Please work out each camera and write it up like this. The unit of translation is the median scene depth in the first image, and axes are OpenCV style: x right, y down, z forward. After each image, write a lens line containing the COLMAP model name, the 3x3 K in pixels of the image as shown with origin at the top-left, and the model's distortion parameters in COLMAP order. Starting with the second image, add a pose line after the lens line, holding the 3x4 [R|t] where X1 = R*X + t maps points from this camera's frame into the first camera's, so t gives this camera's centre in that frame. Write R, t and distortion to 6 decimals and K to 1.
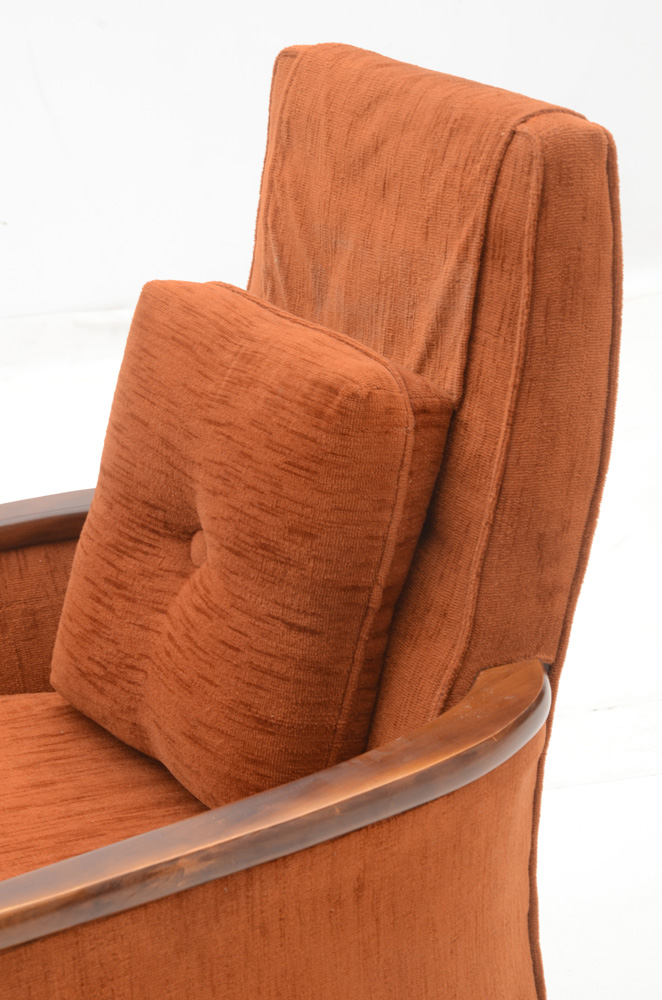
lens RADIAL K [[2850.1, 0, 317.8], [0, 2850.1, 515.8], [0, 0, 1]] dist [0.716479, 0.000000]
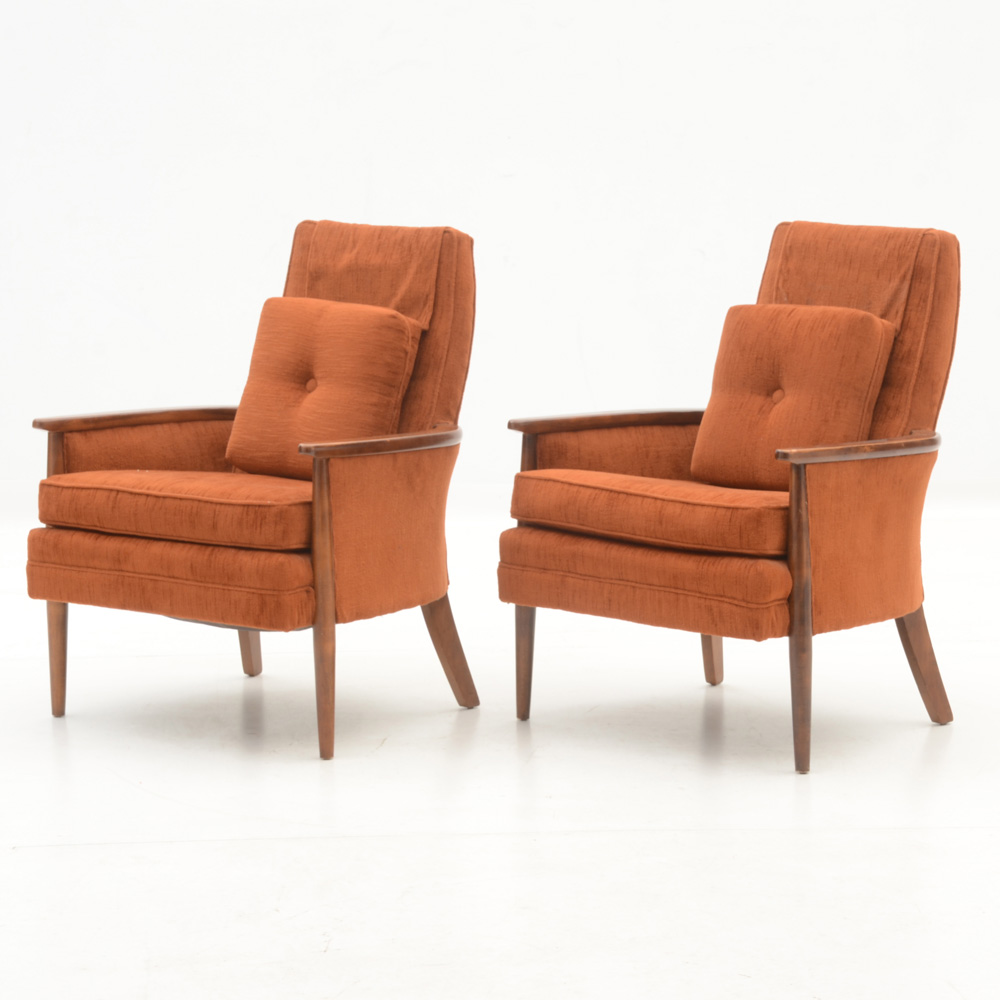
lens RADIAL K [[3679.3, 0, 502.3], [0, 3679.3, 503.2], [0, 0, 1]] dist [0.613989, 0.000000]
pose [[0.942558, 0.077008, 0.325044, -1.417296], [0.006434, 0.968699, -0.248157, 0.973804], [-0.333979, 0.235993, 0.912560, -1.995128]]
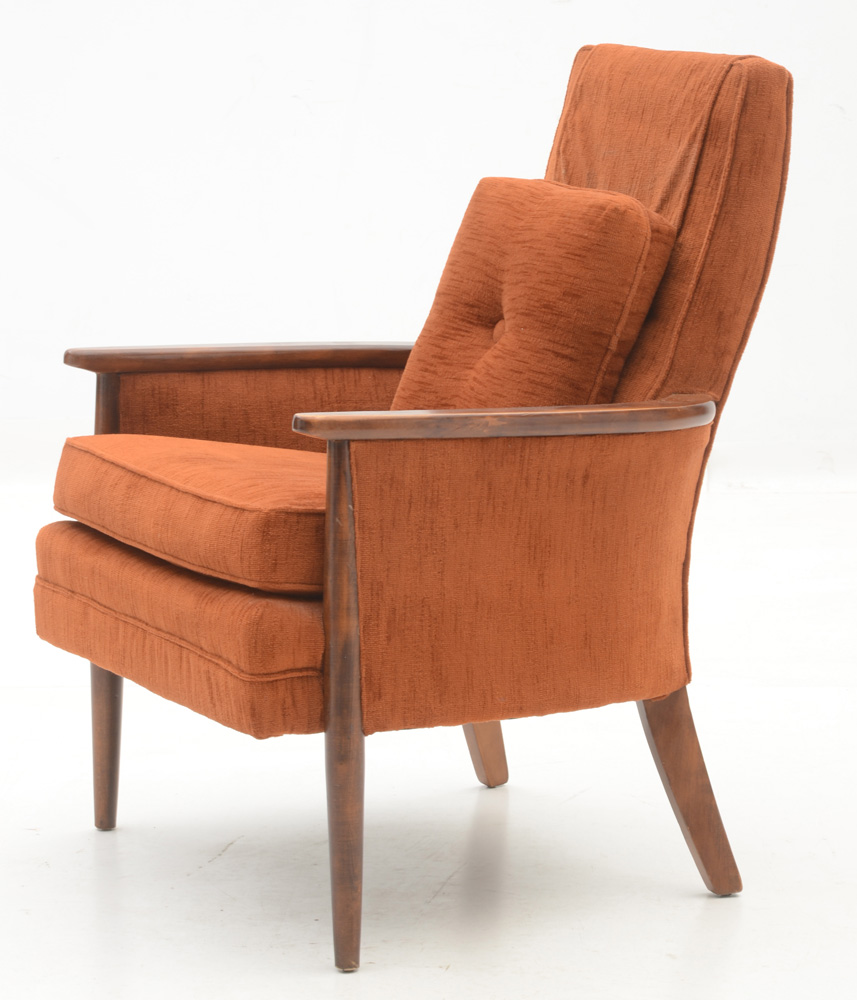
lens RADIAL K [[3931.5, 0, 430.8], [0, 3931.5, 427.0], [0, 0, 1]] dist [0.876272, 0.000000]
pose [[0.992052, 0.125145, -0.013114, -0.044407], [-0.124750, 0.964554, -0.232534, 0.596453], [-0.016451, 0.232322, 0.972500, -1.106836]]
